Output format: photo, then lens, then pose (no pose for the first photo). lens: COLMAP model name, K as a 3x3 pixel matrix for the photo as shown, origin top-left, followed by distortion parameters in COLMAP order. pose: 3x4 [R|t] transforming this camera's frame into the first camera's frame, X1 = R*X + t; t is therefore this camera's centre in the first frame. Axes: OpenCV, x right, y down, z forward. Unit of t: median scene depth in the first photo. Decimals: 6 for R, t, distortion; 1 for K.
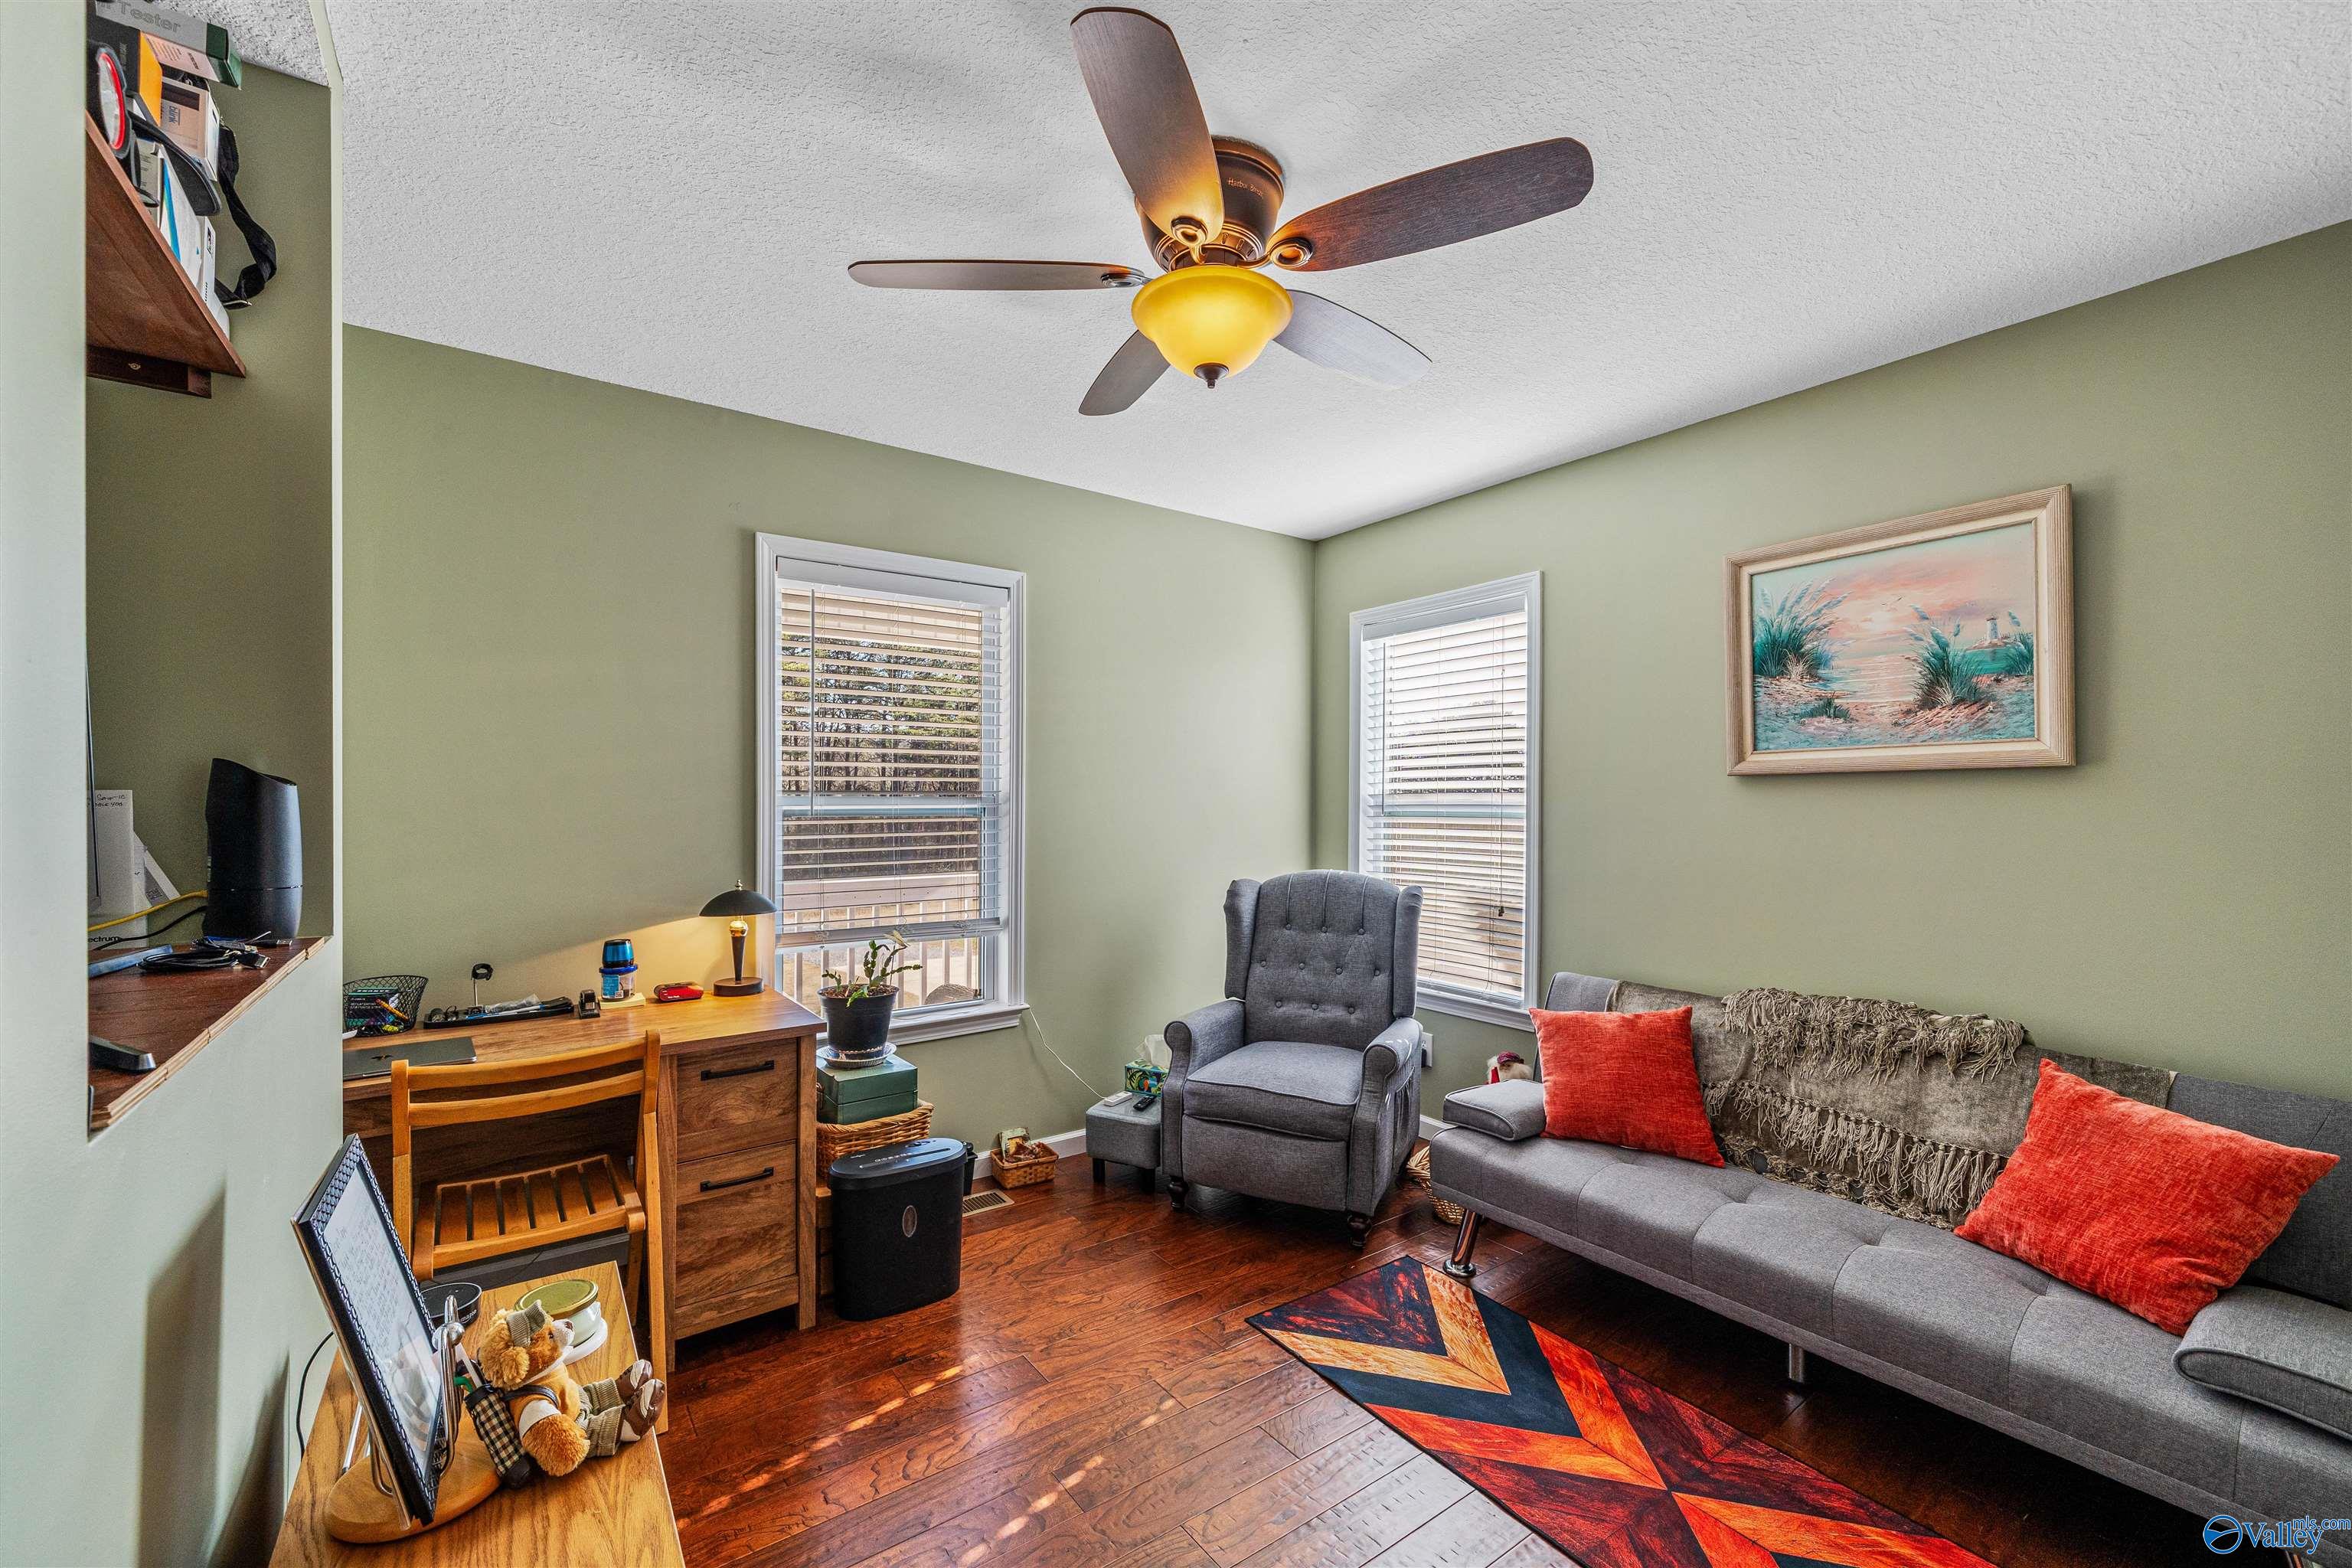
lens RADIAL K [[951.1, 0, 1175.7], [0, 951.1, 794.4], [0, 0, 1]] dist [0.000852, 0.000067]
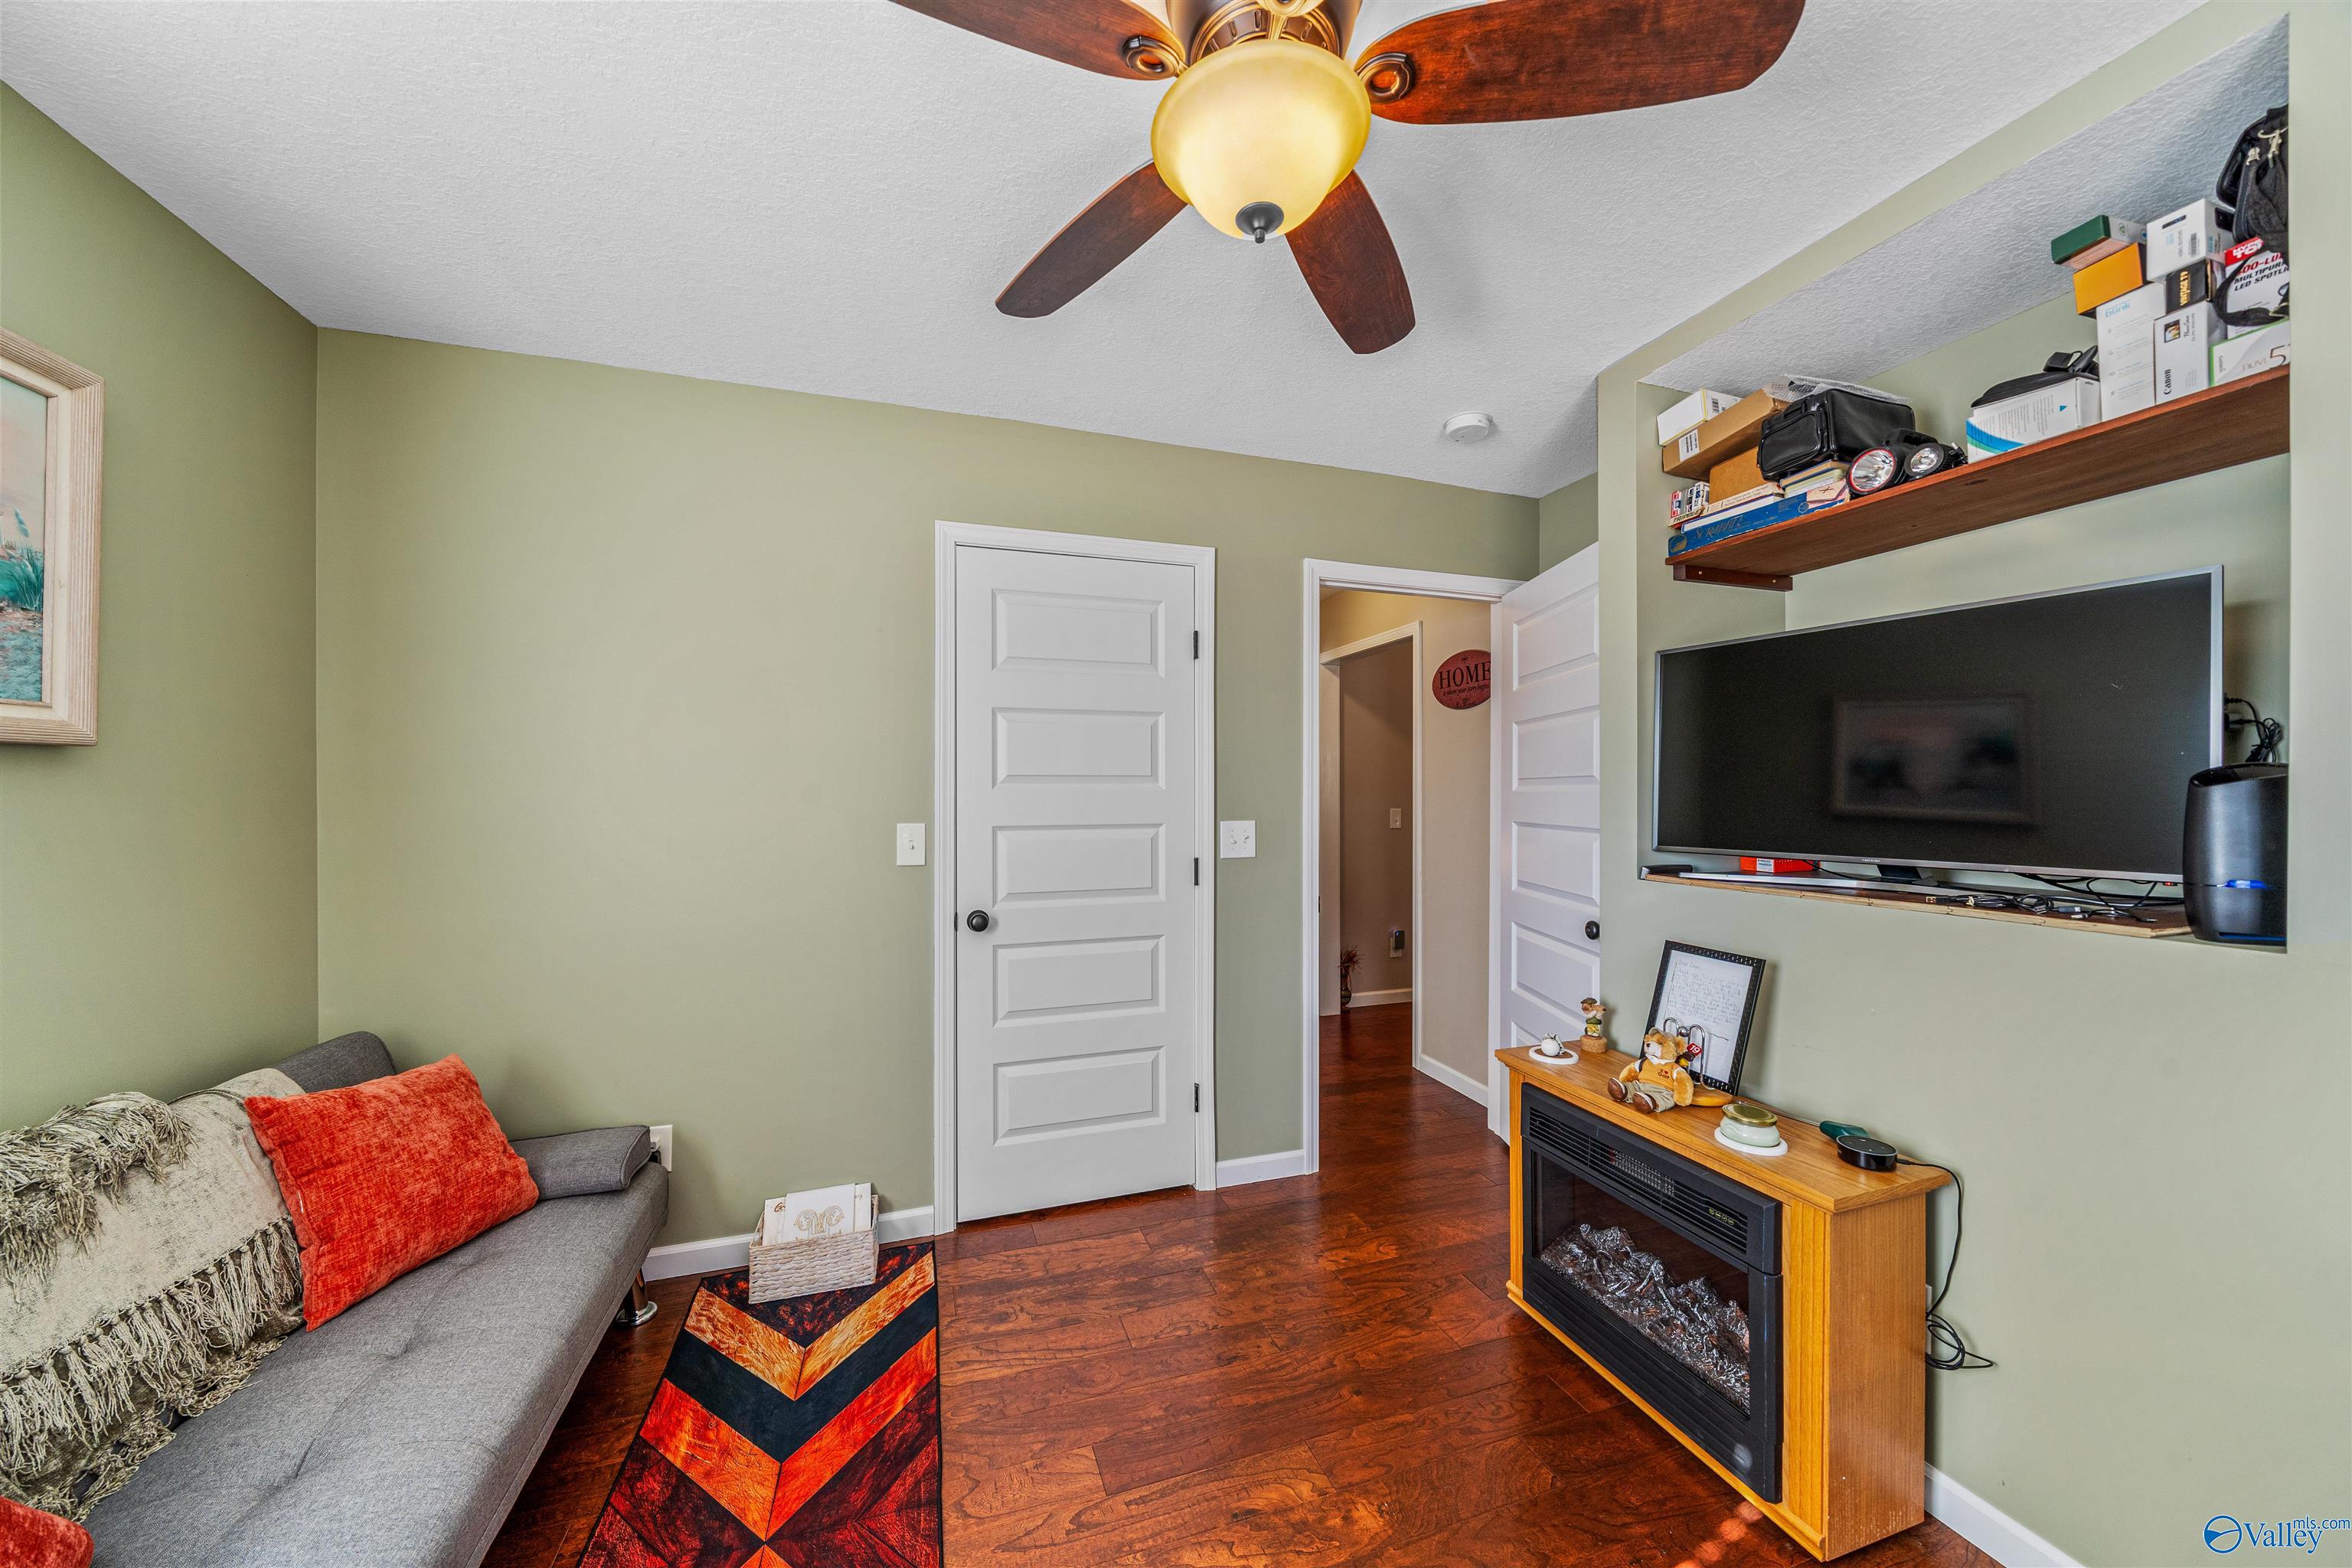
lens RADIAL K [[814.1, 0, 1180.4], [0, 814.1, 795.9], [0, 0, 1]] dist [0.001278, 0.000024]
pose [[-0.953719, -0.001758, 0.300693, -0.081181], [-0.003310, 0.999984, -0.004652, 0.009562], [-0.300680, -0.005432, -0.953710, 1.310508]]
